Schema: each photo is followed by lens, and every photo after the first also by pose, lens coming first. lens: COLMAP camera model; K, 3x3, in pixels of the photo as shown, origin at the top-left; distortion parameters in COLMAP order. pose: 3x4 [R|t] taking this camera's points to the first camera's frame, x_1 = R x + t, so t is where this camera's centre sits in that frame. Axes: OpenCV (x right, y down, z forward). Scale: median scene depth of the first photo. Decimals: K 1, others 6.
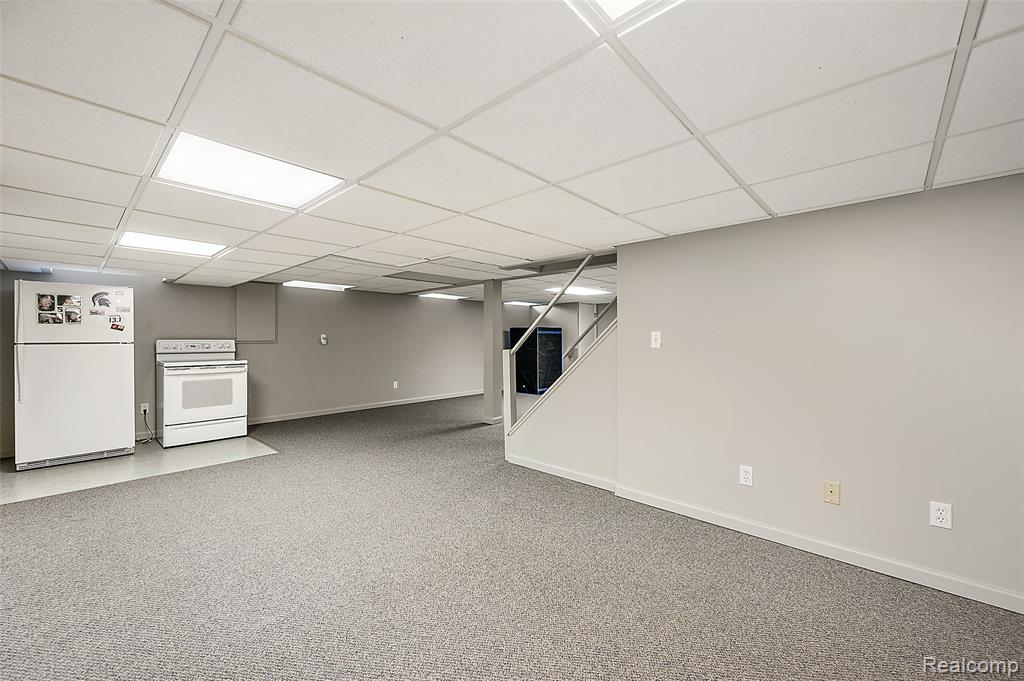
lens RADIAL K [[406.0, 0, 512.3], [0, 406.0, 340.0], [0, 0, 1]] dist [0.000889, -0.000216]
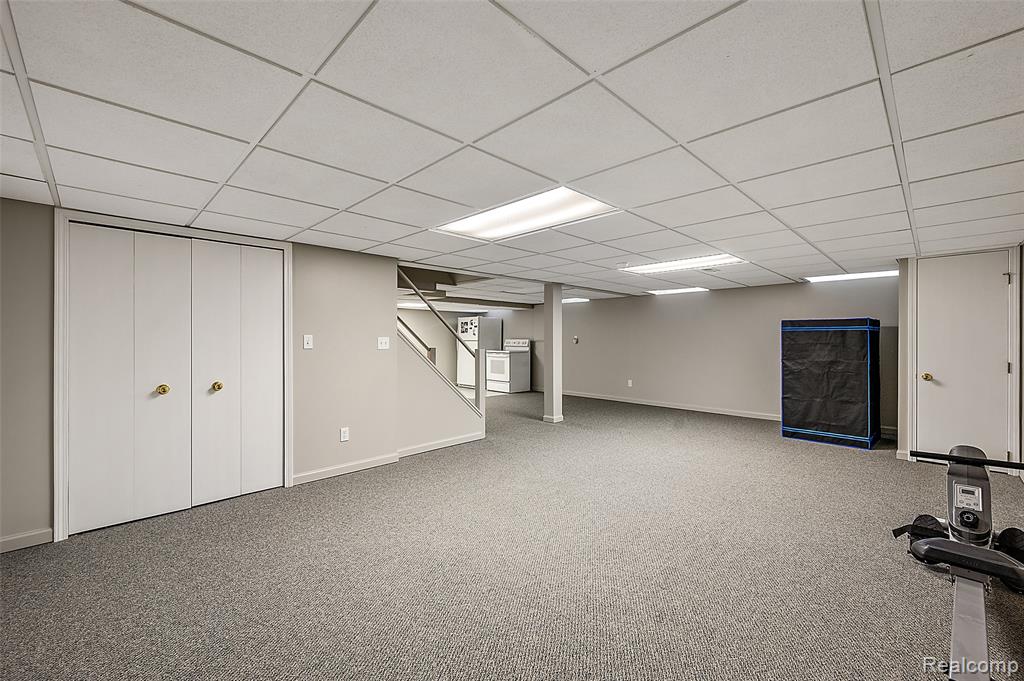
lens RADIAL K [[422.8, 0, 512.0], [0, 422.8, 338.7], [0, 0, 1]] dist [-0.000186, -0.000355]
pose [[-0.042523, 0.002268, -0.999093, 1.235024], [-0.003218, 0.999992, 0.002407, -0.009370], [0.999090, 0.003317, -0.042515, 1.121768]]
